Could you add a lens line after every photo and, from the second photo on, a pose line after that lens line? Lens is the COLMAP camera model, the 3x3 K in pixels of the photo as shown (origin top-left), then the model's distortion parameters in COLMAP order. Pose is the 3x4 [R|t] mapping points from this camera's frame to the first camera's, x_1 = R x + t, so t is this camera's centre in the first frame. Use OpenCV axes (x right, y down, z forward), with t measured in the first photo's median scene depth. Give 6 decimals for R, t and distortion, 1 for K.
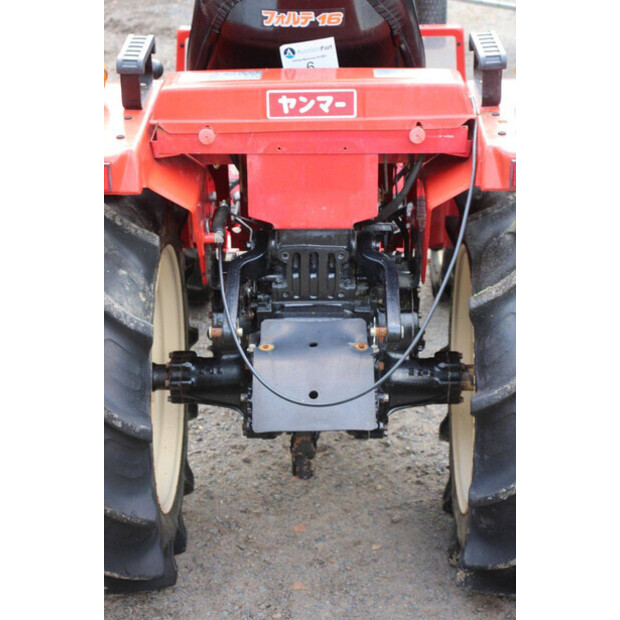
lens RADIAL K [[1448.1, 0, 320.7], [0, 1448.1, 309.8], [0, 0, 1]] dist [0.449547, 0.226090]
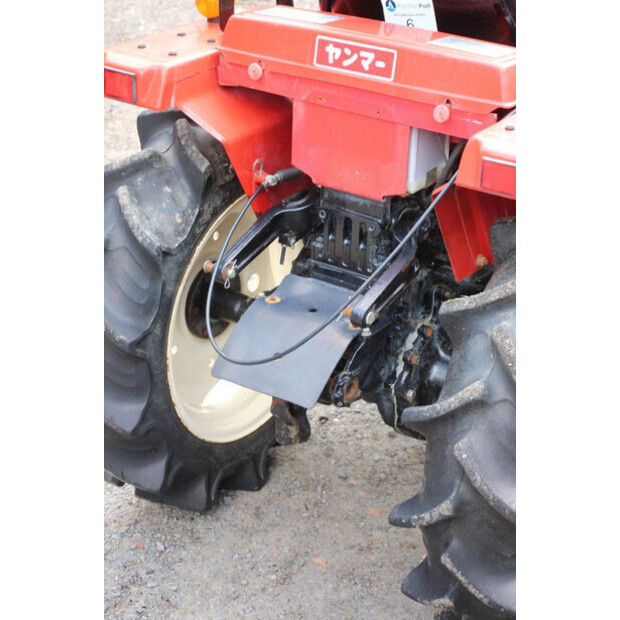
lens RADIAL K [[1448.1, 0, 320.7], [0, 1448.1, 309.8], [0, 0, 1]] dist [0.449547, 0.226090]
pose [[0.824645, 0.267063, -0.498637, 0.468642], [-0.260531, 0.961782, 0.084251, -0.057097], [0.502081, 0.060433, 0.862707, 0.180663]]
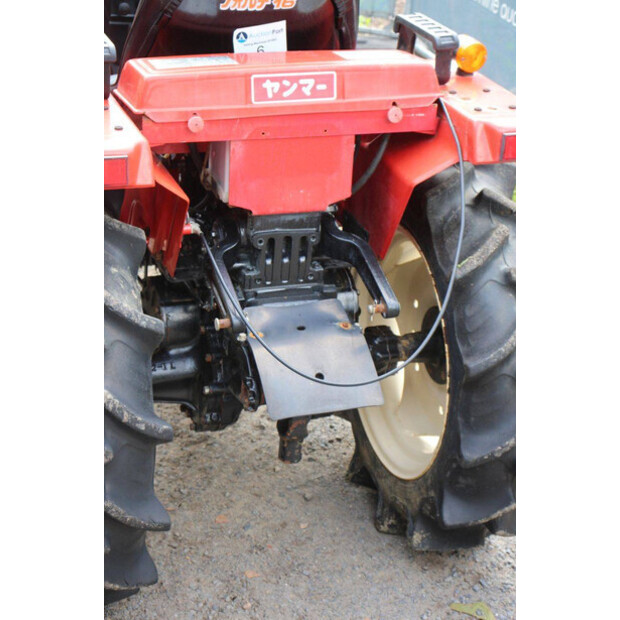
lens RADIAL K [[1448.1, 0, 320.7], [0, 1448.1, 309.8], [0, 0, 1]] dist [0.449547, 0.226090]
pose [[0.933218, -0.085282, 0.349043, -0.338059], [0.082865, 0.996321, 0.021880, -0.009373], [-0.349625, 0.008504, 0.936851, 0.054797]]
